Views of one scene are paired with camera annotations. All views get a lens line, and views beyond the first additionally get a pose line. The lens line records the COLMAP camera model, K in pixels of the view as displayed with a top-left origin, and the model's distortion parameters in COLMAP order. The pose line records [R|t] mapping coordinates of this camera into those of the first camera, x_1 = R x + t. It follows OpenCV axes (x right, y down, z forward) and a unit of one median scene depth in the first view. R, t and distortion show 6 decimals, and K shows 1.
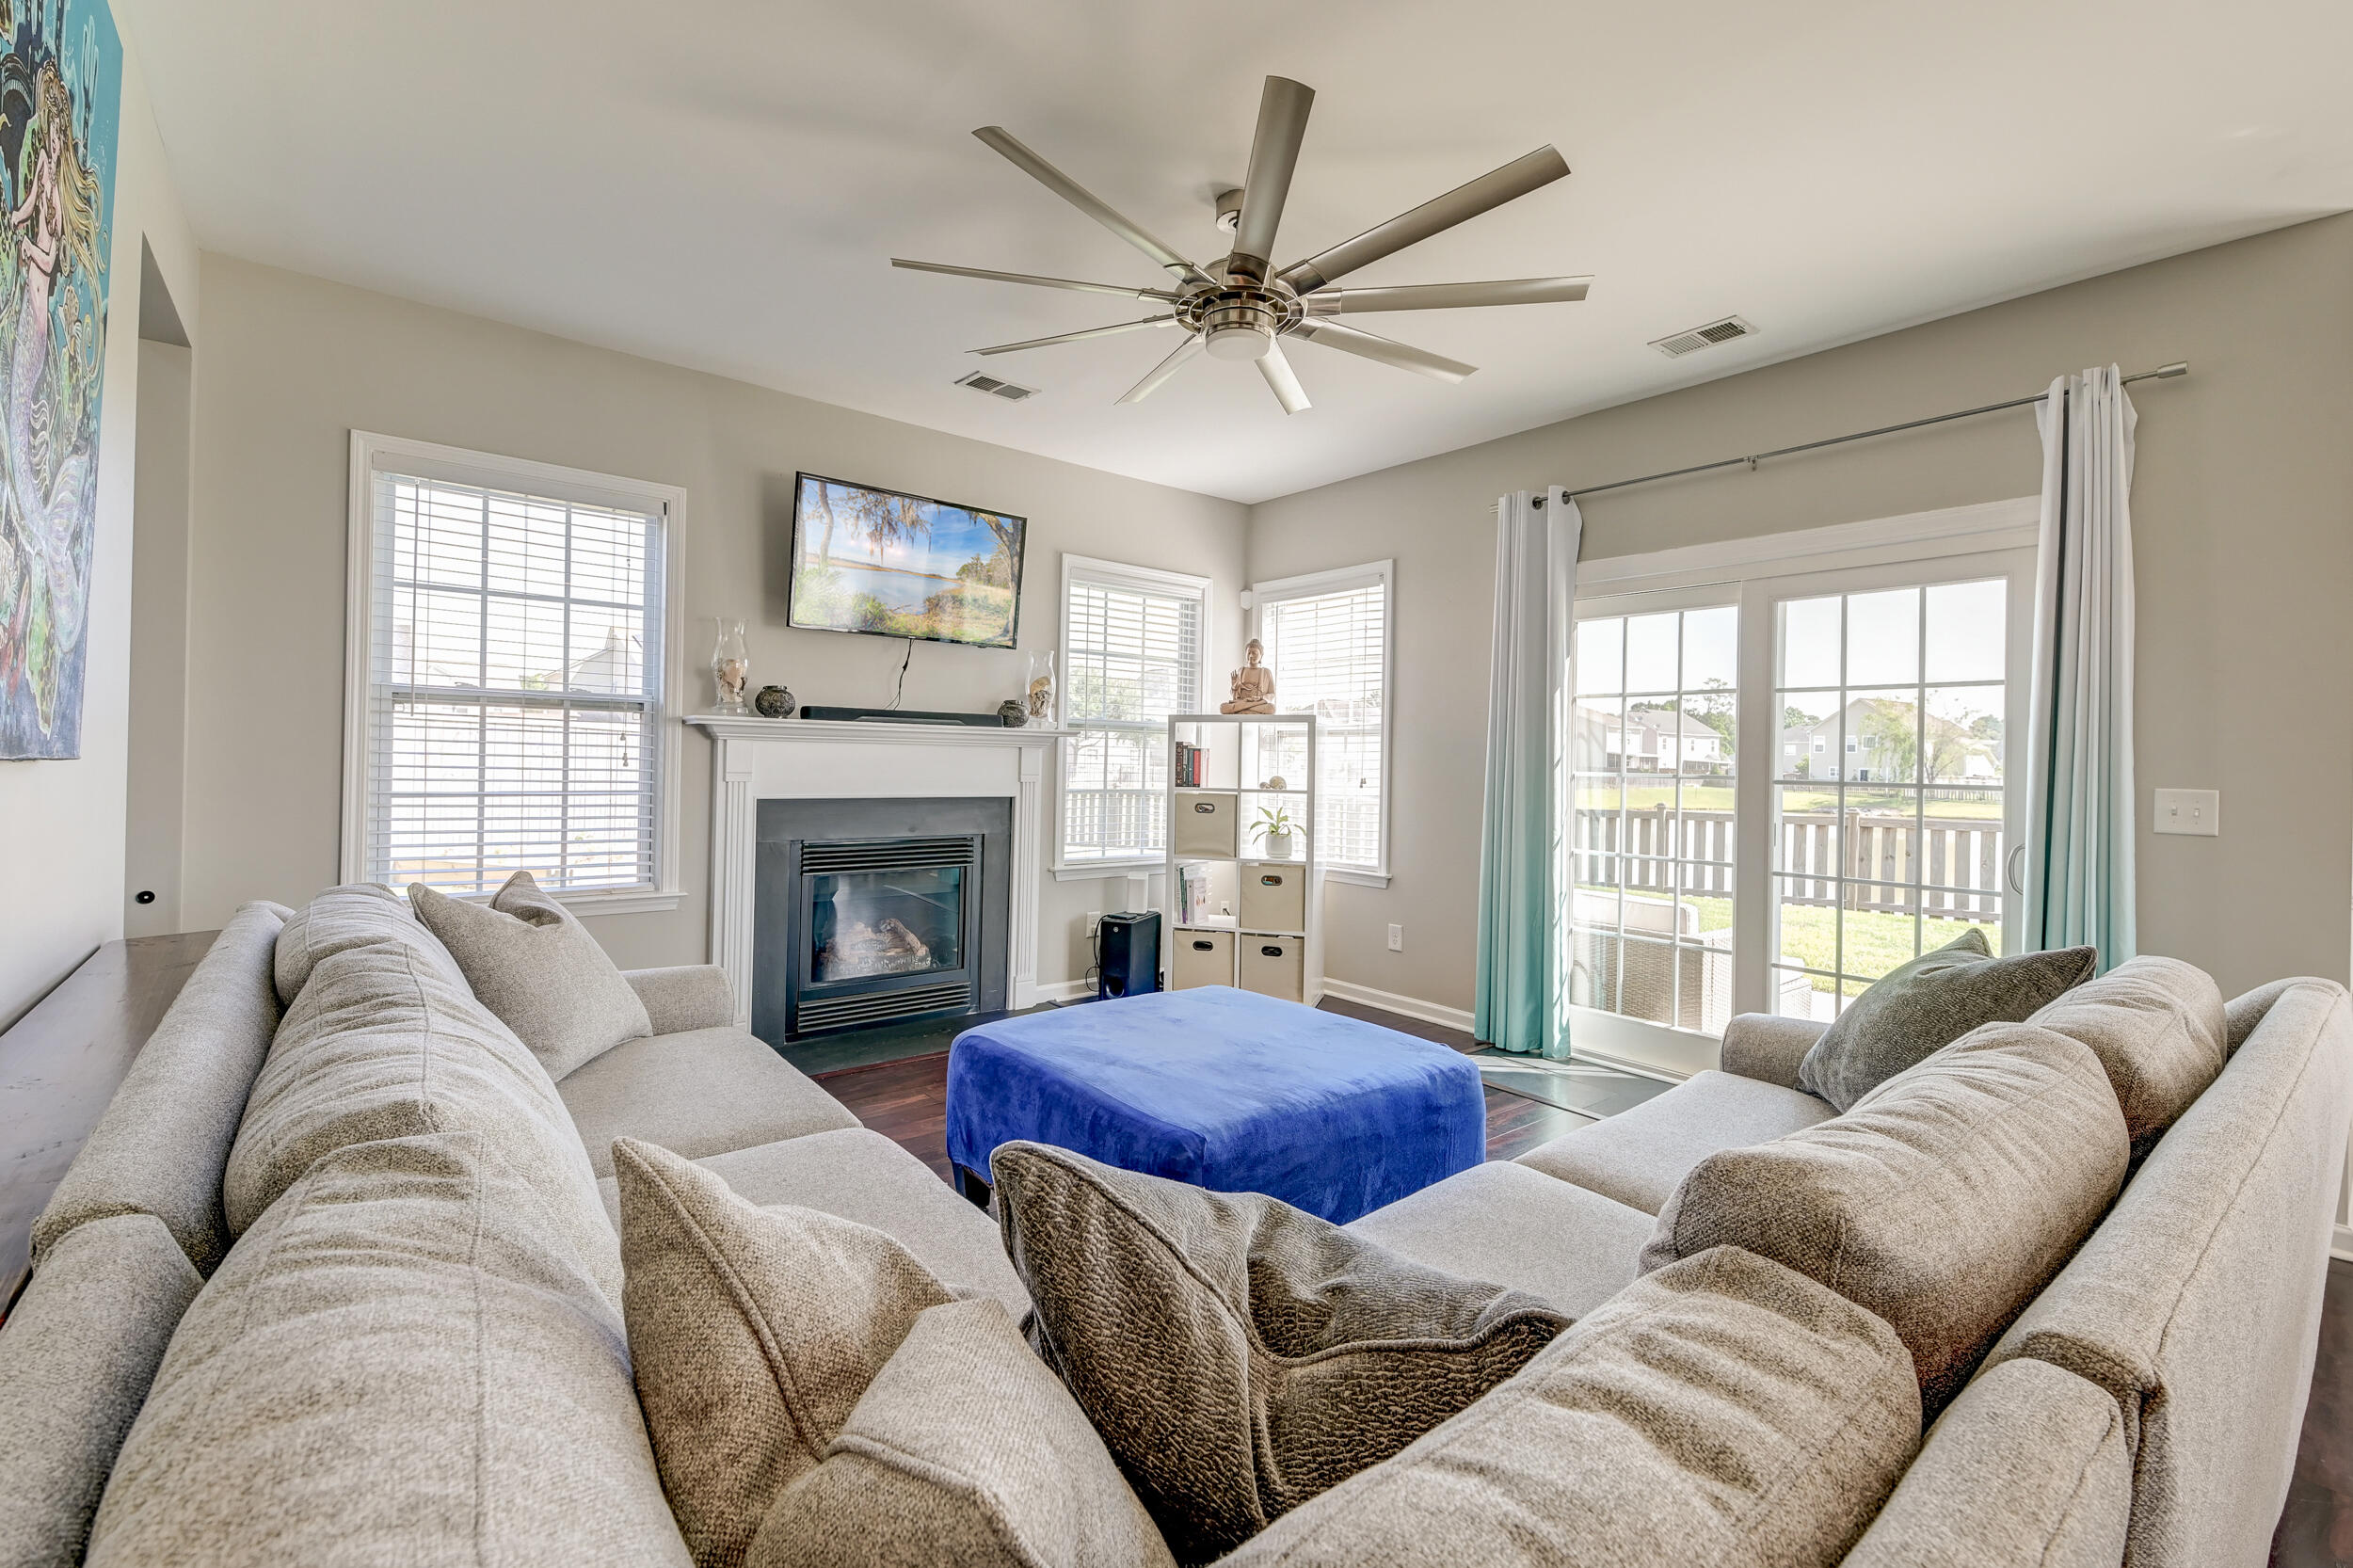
lens RADIAL K [[1006.4, 0, 1167.6], [0, 1006.4, 752.2], [0, 0, 1]] dist [0.054815, -0.022586]
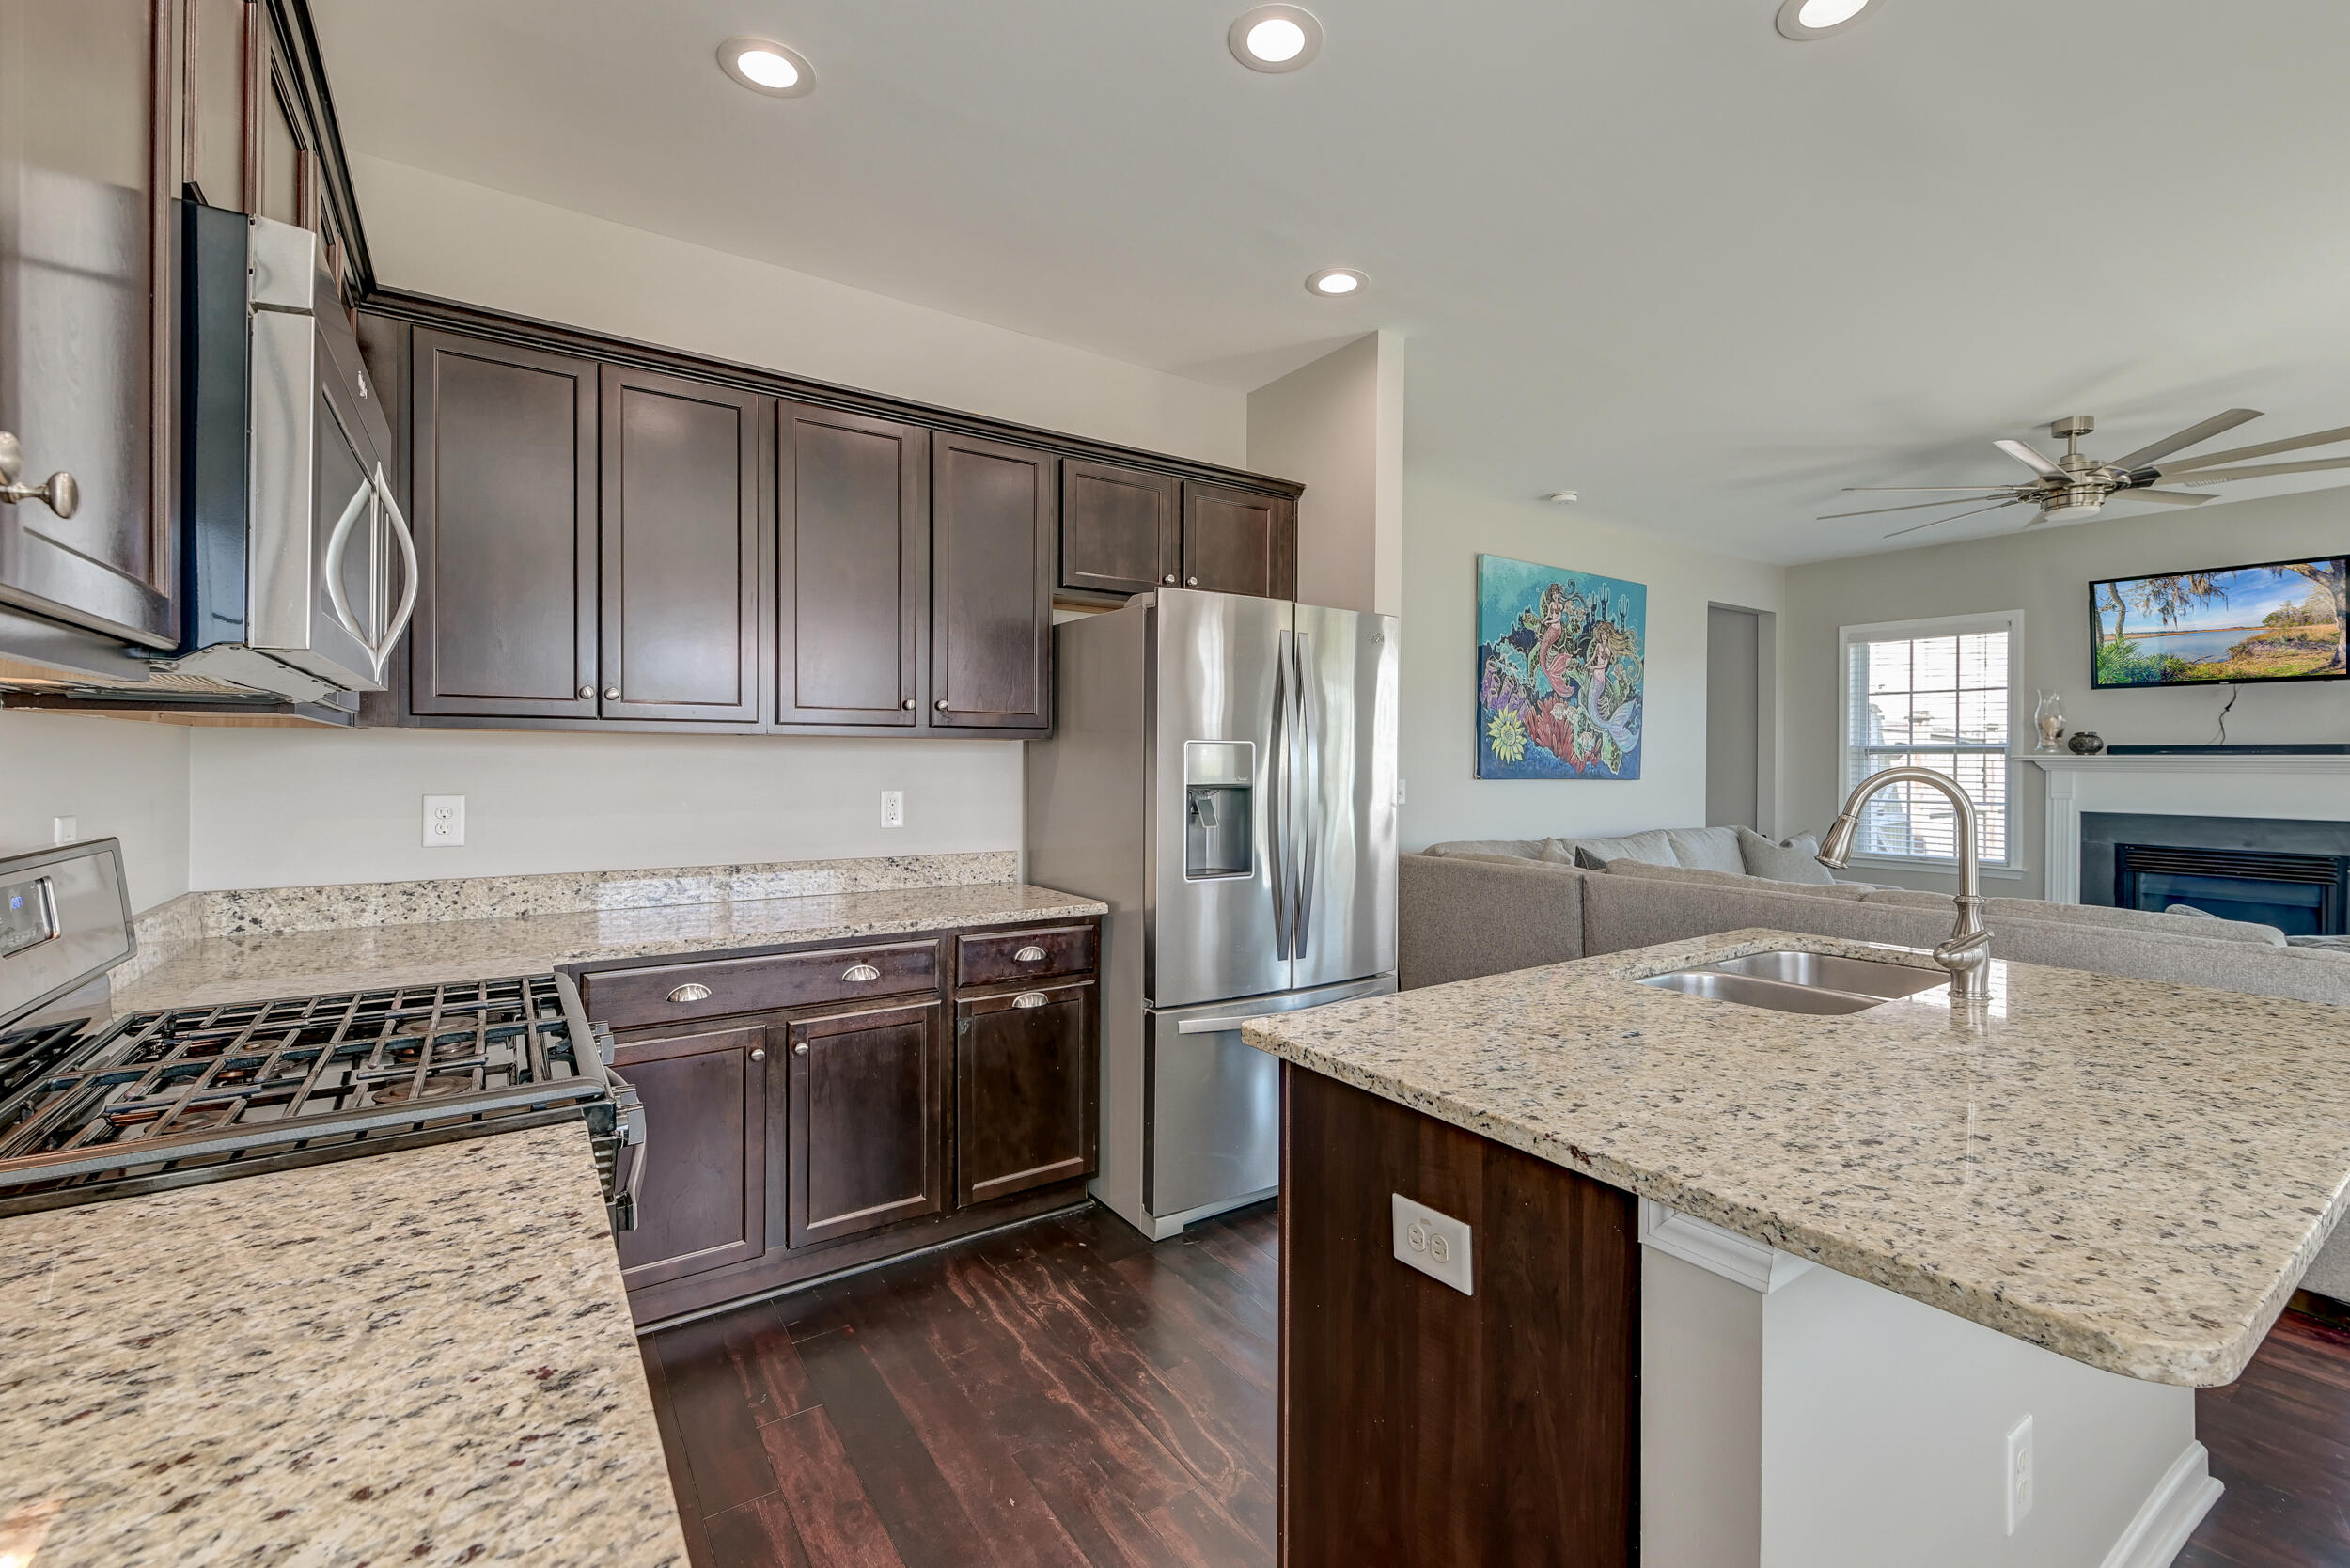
lens RADIAL K [[1008.5, 0, 1210.1], [0, 1008.5, 758.2], [0, 0, 1]] dist [0.018919, -0.000454]
pose [[-0.071617, -0.022576, -0.997177, 0.986509], [-0.000926, 0.999745, -0.022568, 0.004640], [0.997432, -0.000693, -0.071620, -0.110918]]
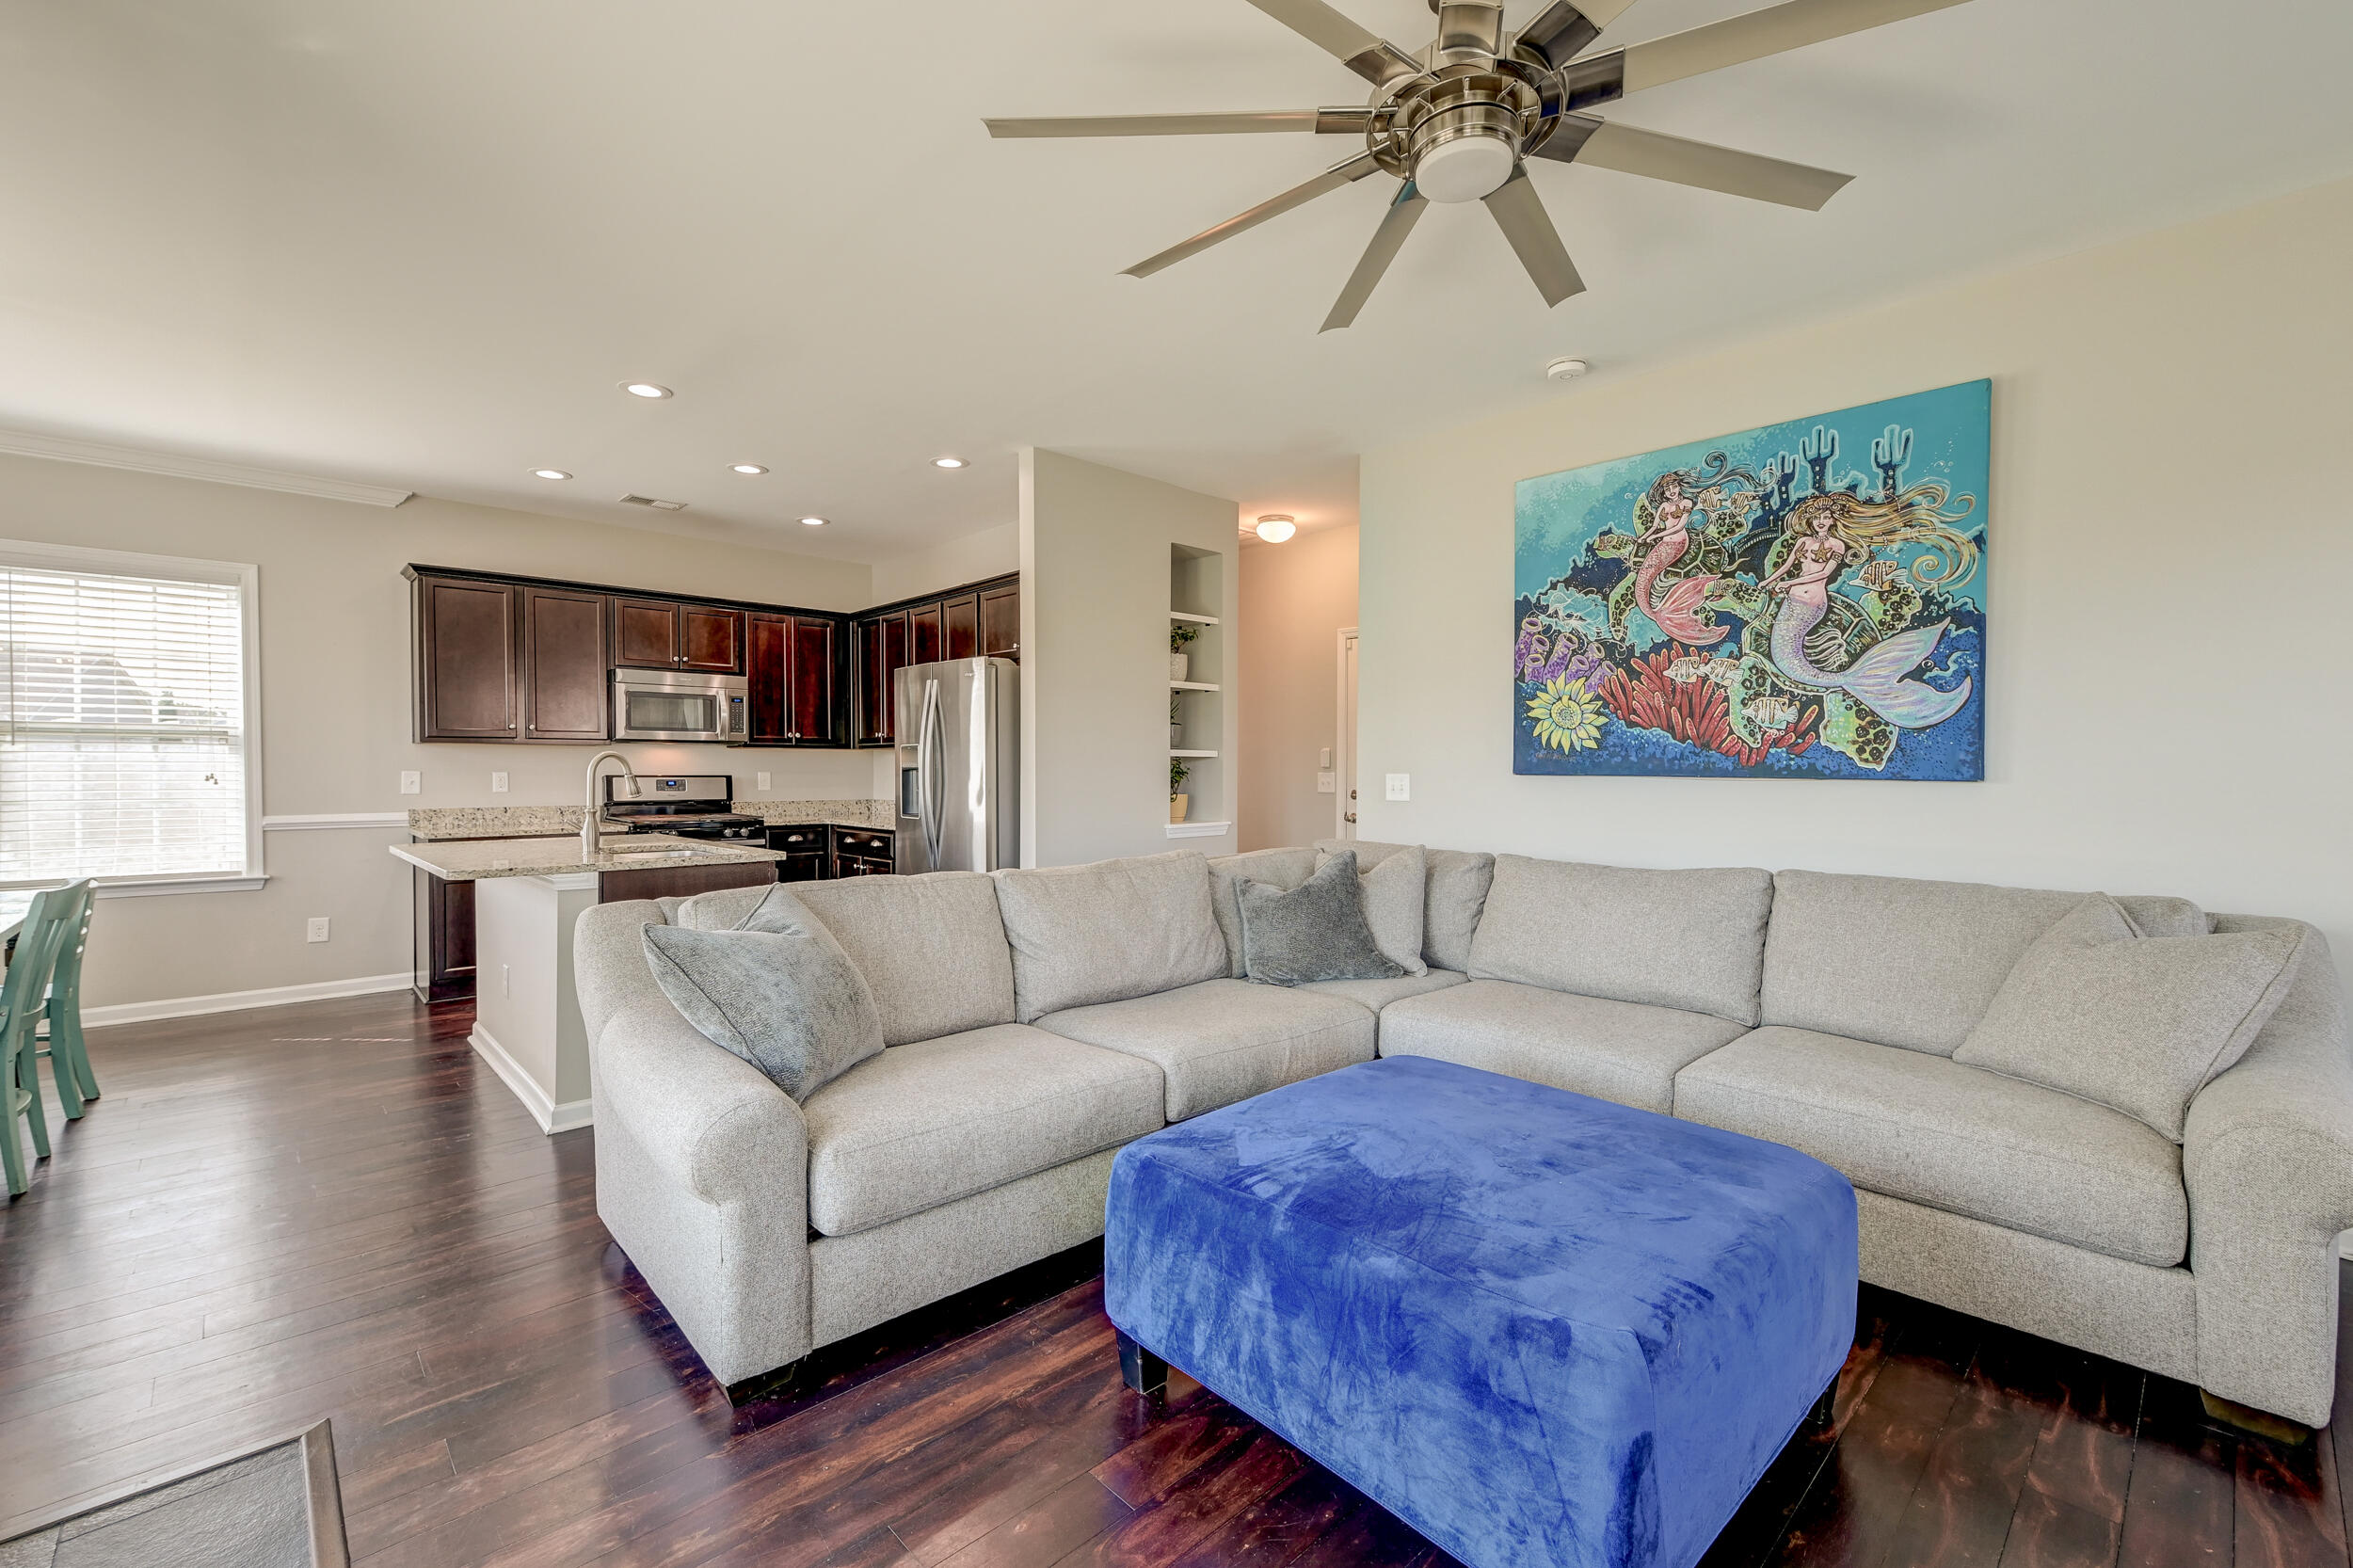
lens RADIAL K [[995.3, 0, 1173.1], [0, 995.3, 785.4], [0, 0, 1]] dist [0.009173, -0.001215]
pose [[-0.997880, -0.021169, -0.061544, 0.172635], [-0.021763, 0.999723, 0.008990, 0.010383], [0.061337, 0.010311, -0.998064, 0.970323]]
